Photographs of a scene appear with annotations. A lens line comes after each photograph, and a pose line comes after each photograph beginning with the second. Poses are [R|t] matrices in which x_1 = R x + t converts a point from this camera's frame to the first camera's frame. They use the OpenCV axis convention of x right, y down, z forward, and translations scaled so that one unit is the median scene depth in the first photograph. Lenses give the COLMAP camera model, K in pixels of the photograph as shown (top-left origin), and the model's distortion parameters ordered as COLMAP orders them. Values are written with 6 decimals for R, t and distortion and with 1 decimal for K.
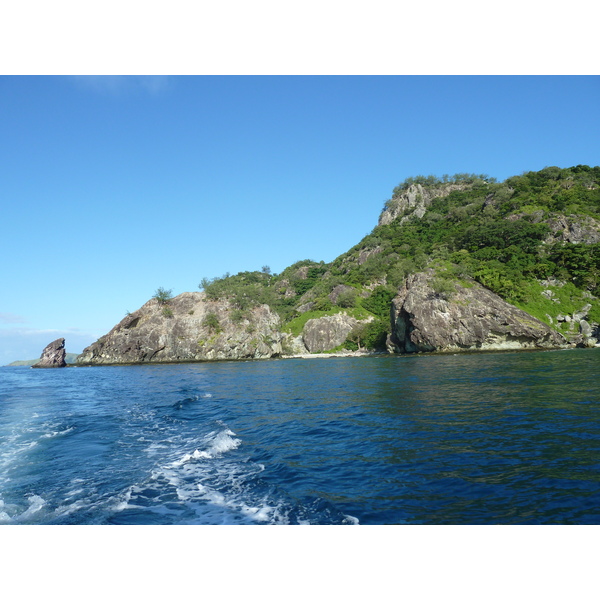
lens RADIAL K [[452.0, 0, 300.0], [0, 452.0, 300.0], [0, 0, 1]] dist [-0.033811, 0.004103]
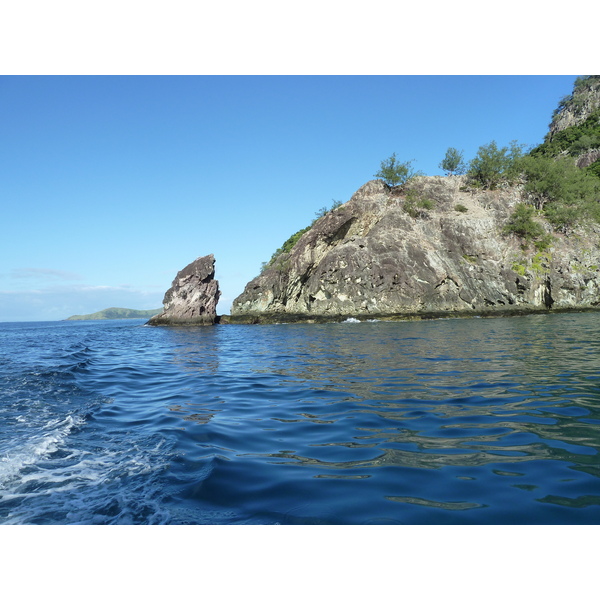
lens RADIAL K [[452.0, 0, 300.0], [0, 452.0, 300.0], [0, 0, 1]] dist [-0.033811, 0.004103]
pose [[0.995277, 0.007380, -0.096798, -0.378641], [0.001891, 0.995443, 0.095334, 0.080761], [0.097060, -0.095067, 0.990728, 0.545063]]
